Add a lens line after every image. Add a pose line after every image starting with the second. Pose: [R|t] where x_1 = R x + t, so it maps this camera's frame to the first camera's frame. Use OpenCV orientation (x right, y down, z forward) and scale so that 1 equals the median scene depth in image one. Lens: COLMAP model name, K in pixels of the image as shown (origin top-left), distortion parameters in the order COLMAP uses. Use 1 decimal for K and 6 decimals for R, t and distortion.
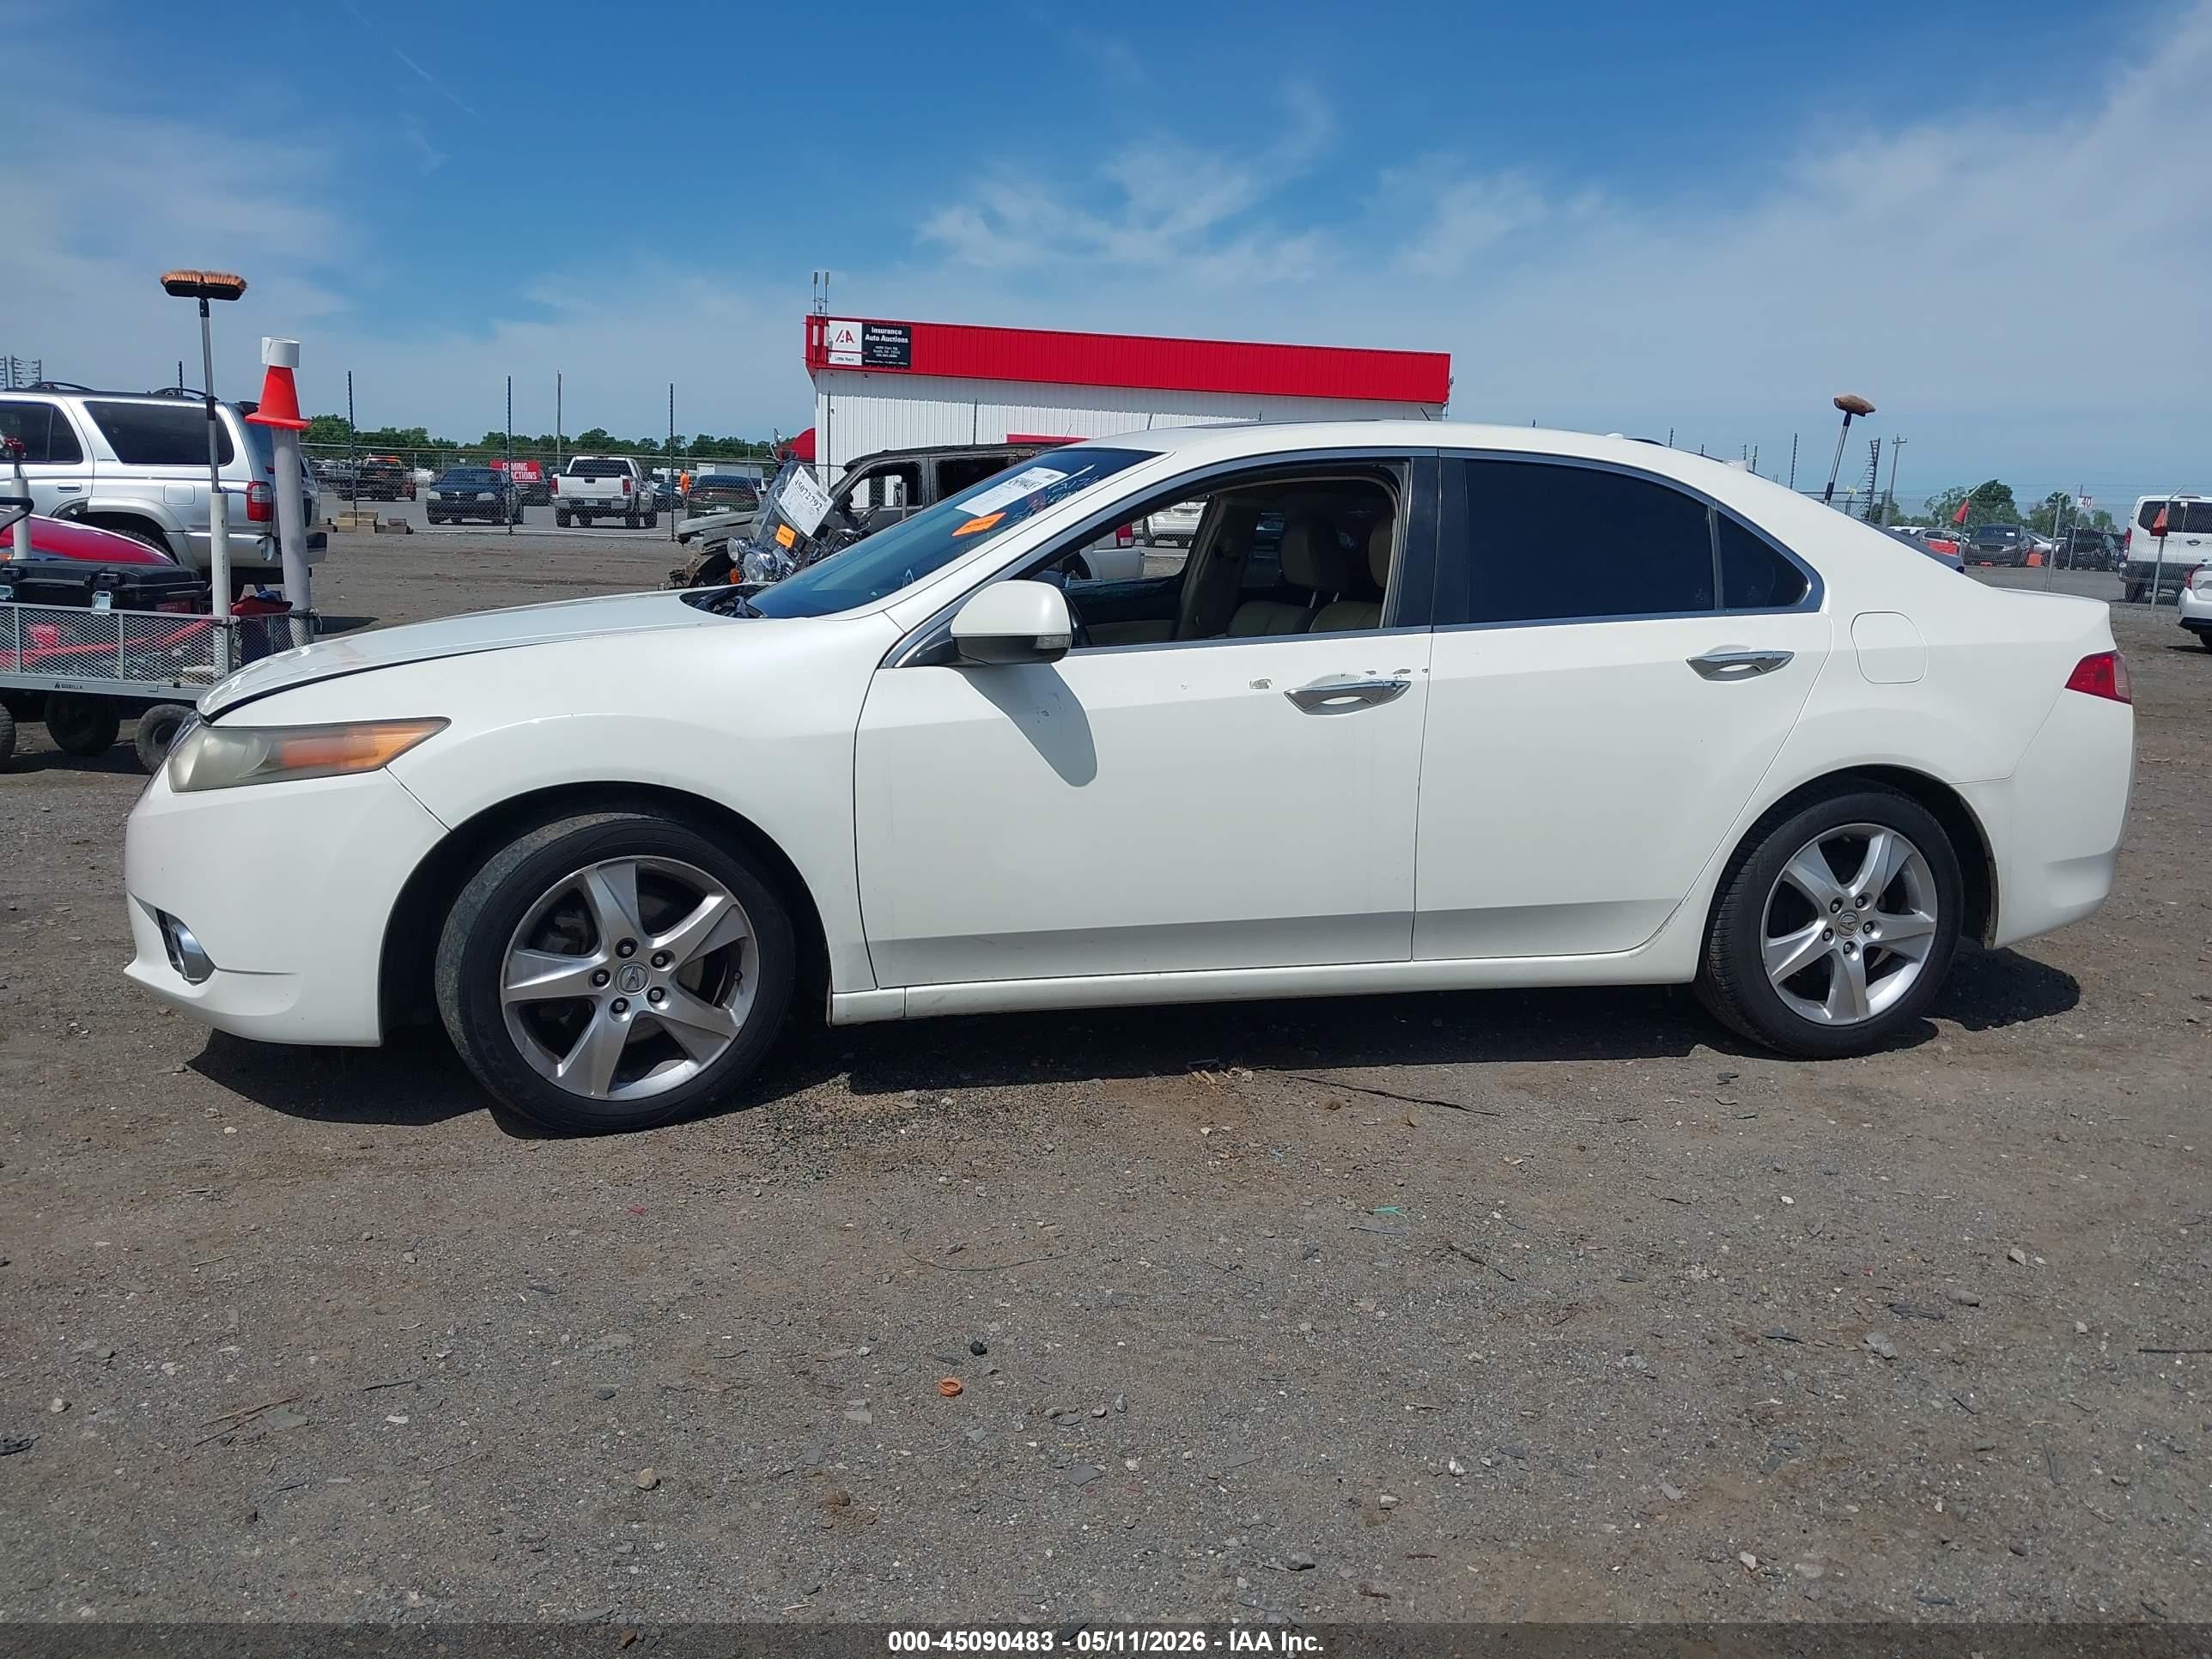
lens RADIAL K [[1811.5, 0, 1106.0], [0, 1811.5, 829.5], [0, 0, 1]] dist [0.026995, -0.014099]
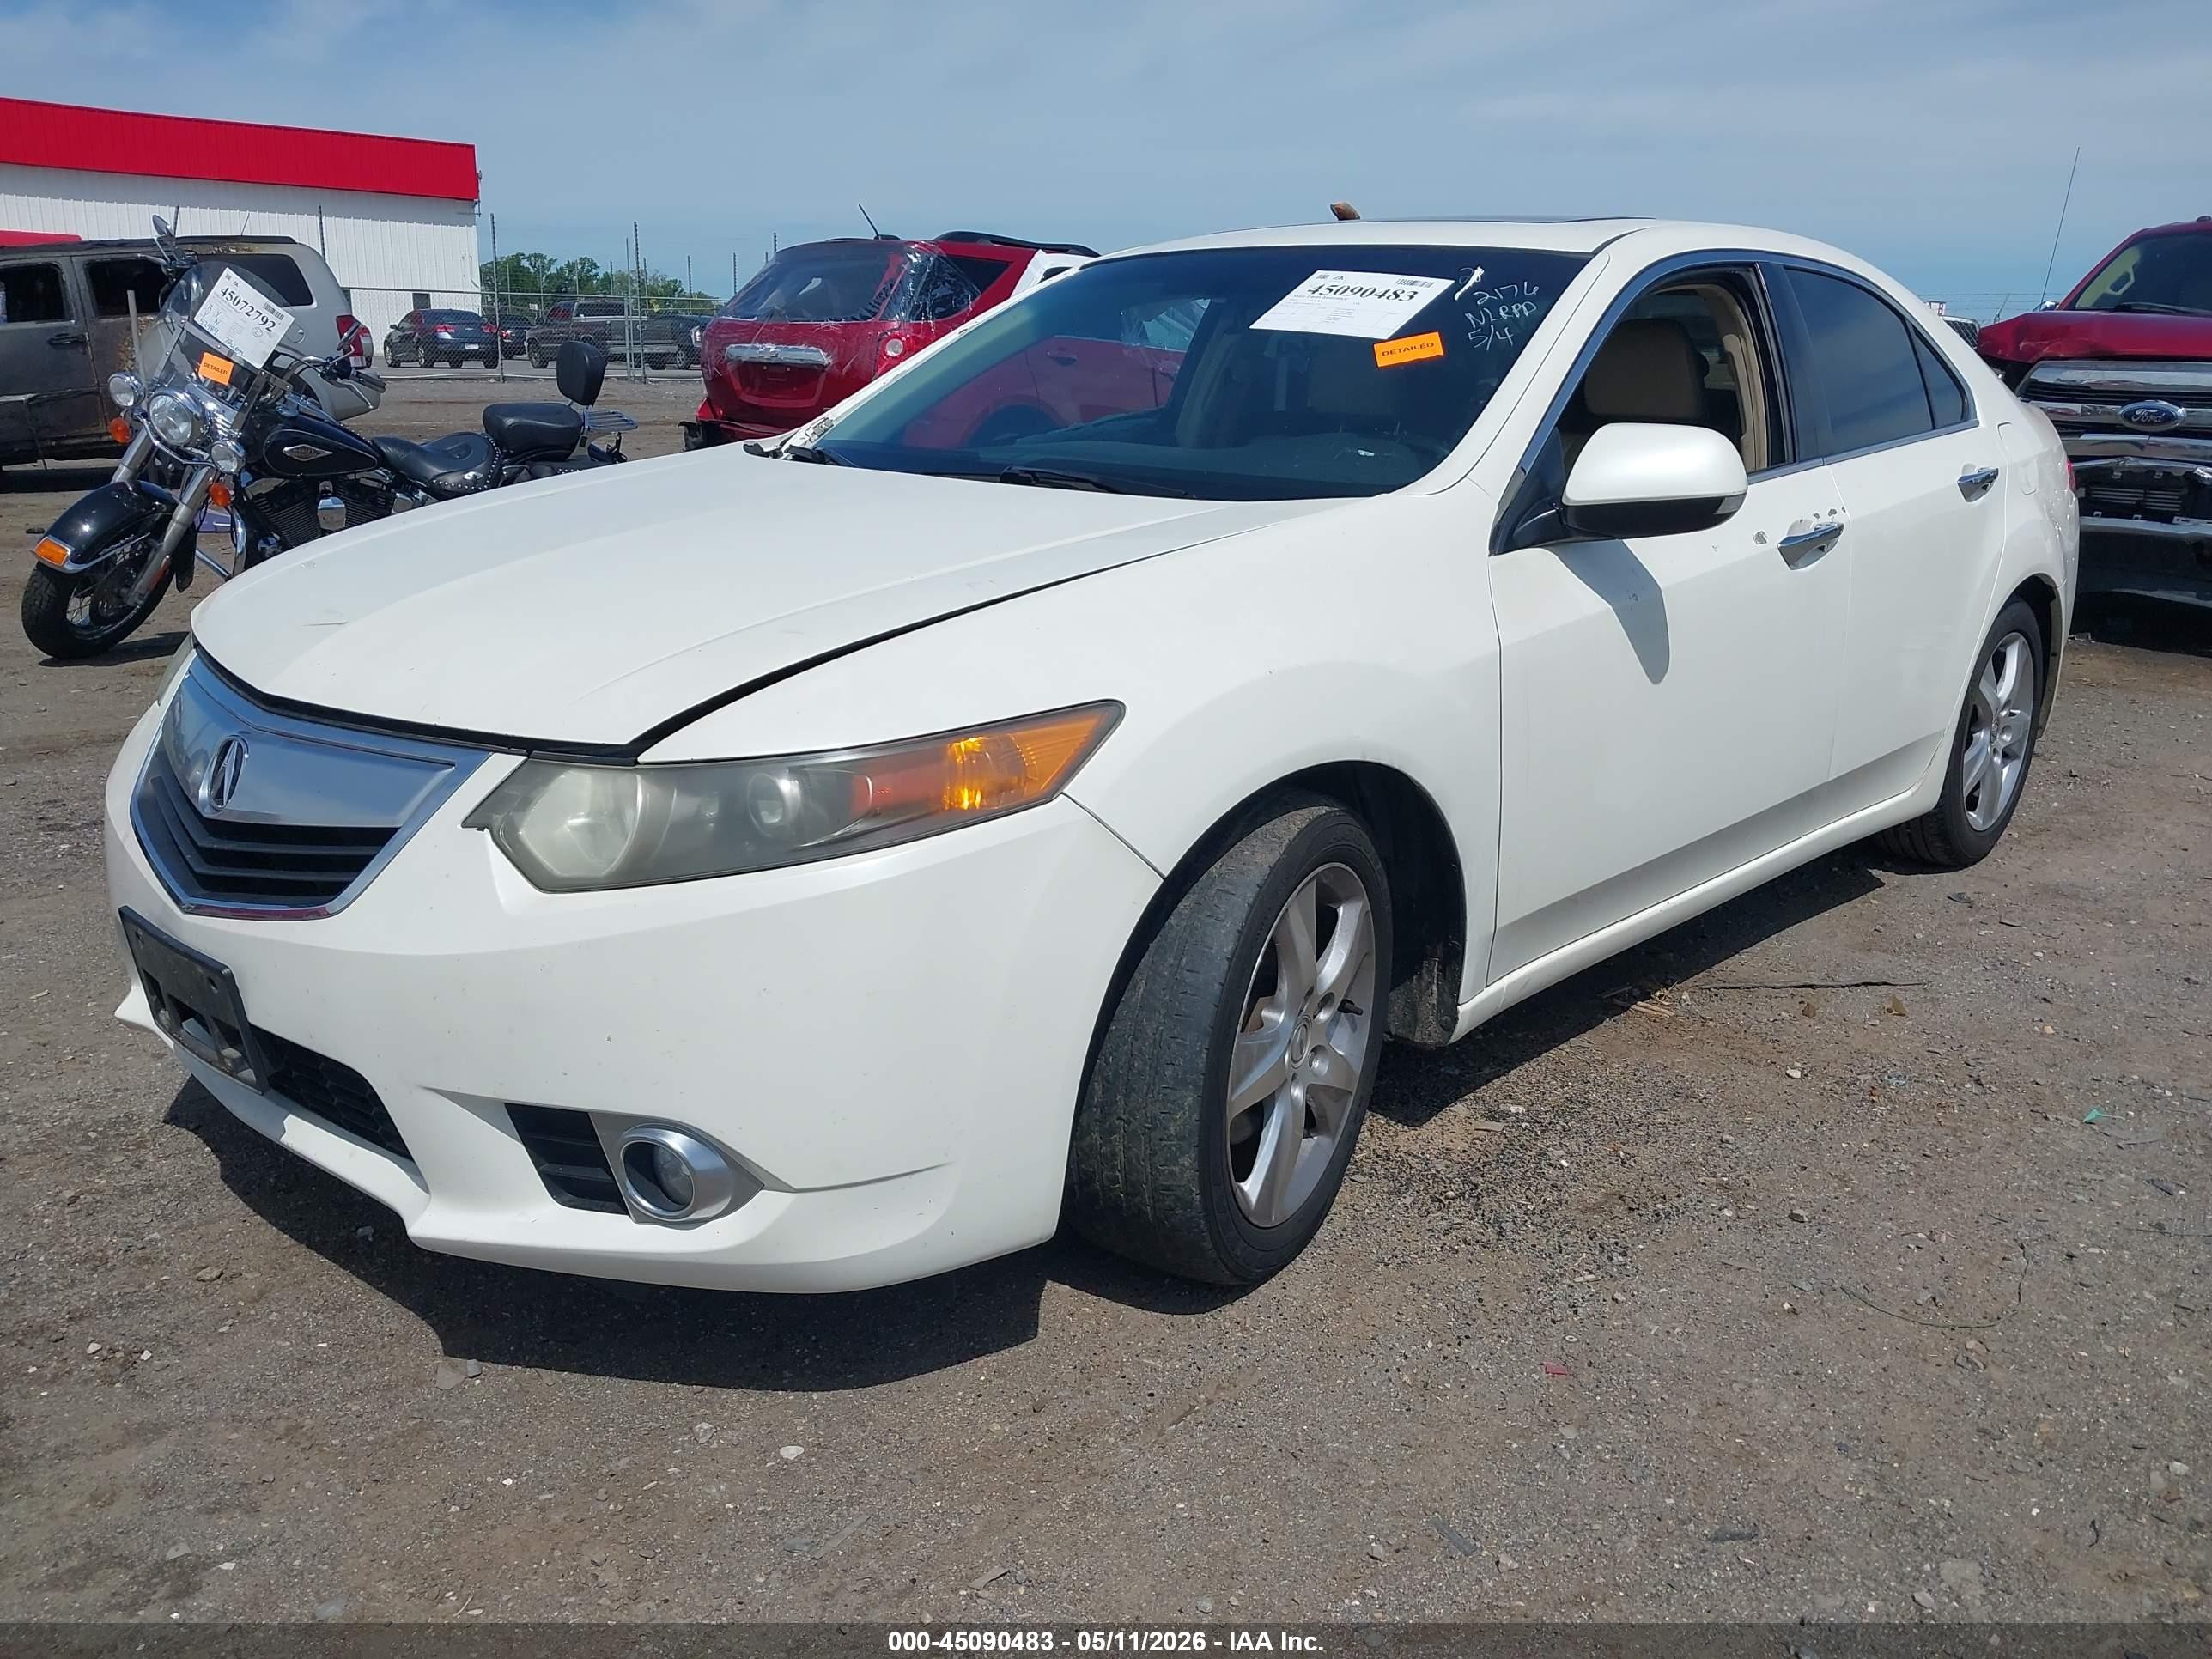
lens RADIAL K [[1811.5, 0, 1106.0], [0, 1811.5, 829.5], [0, 0, 1]] dist [0.026995, -0.014099]
pose [[0.844379, -0.155176, 0.512781, -0.544465], [0.103593, 0.986361, 0.127906, -0.075755], [-0.525635, -0.054881, 0.848938, 0.387821]]
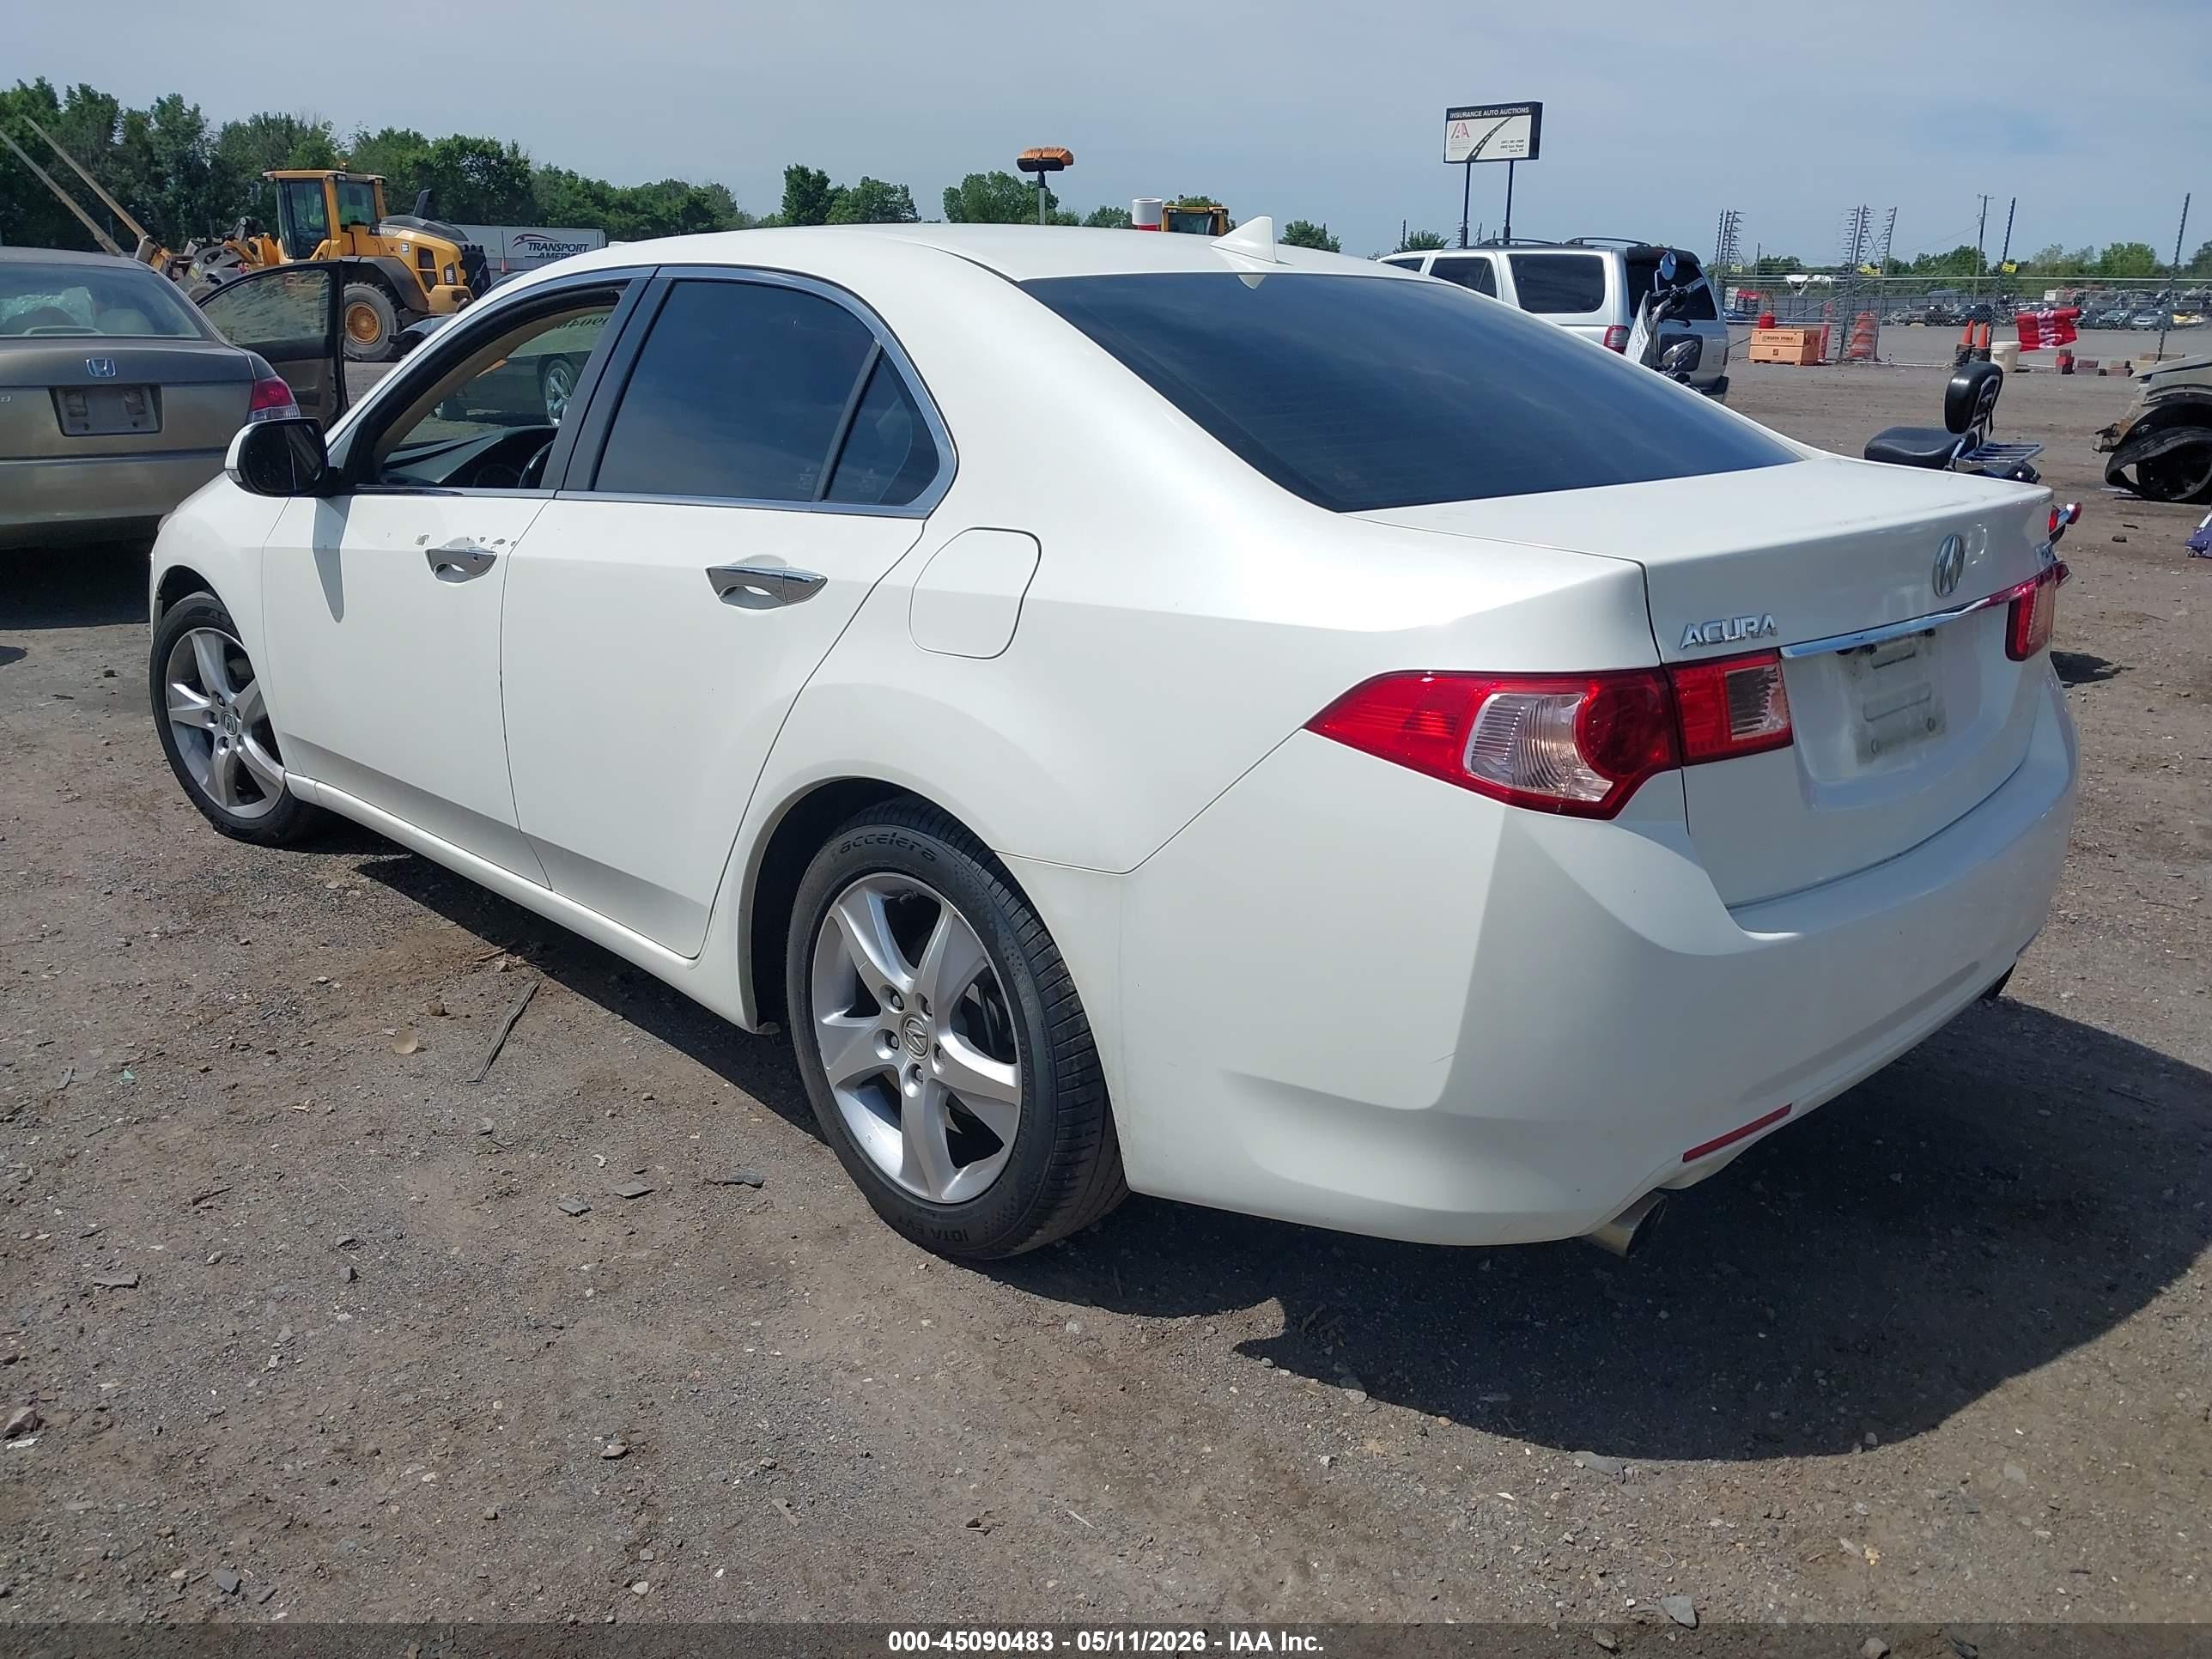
lens RADIAL K [[1811.5, 0, 1106.0], [0, 1811.5, 829.5], [0, 0, 1]] dist [0.026995, -0.014099]
pose [[0.457944, 0.220668, -0.861158, 0.940127], [-0.149263, 0.974036, 0.170218, -0.128206], [0.876361, 0.050589, 0.478992, 0.755230]]
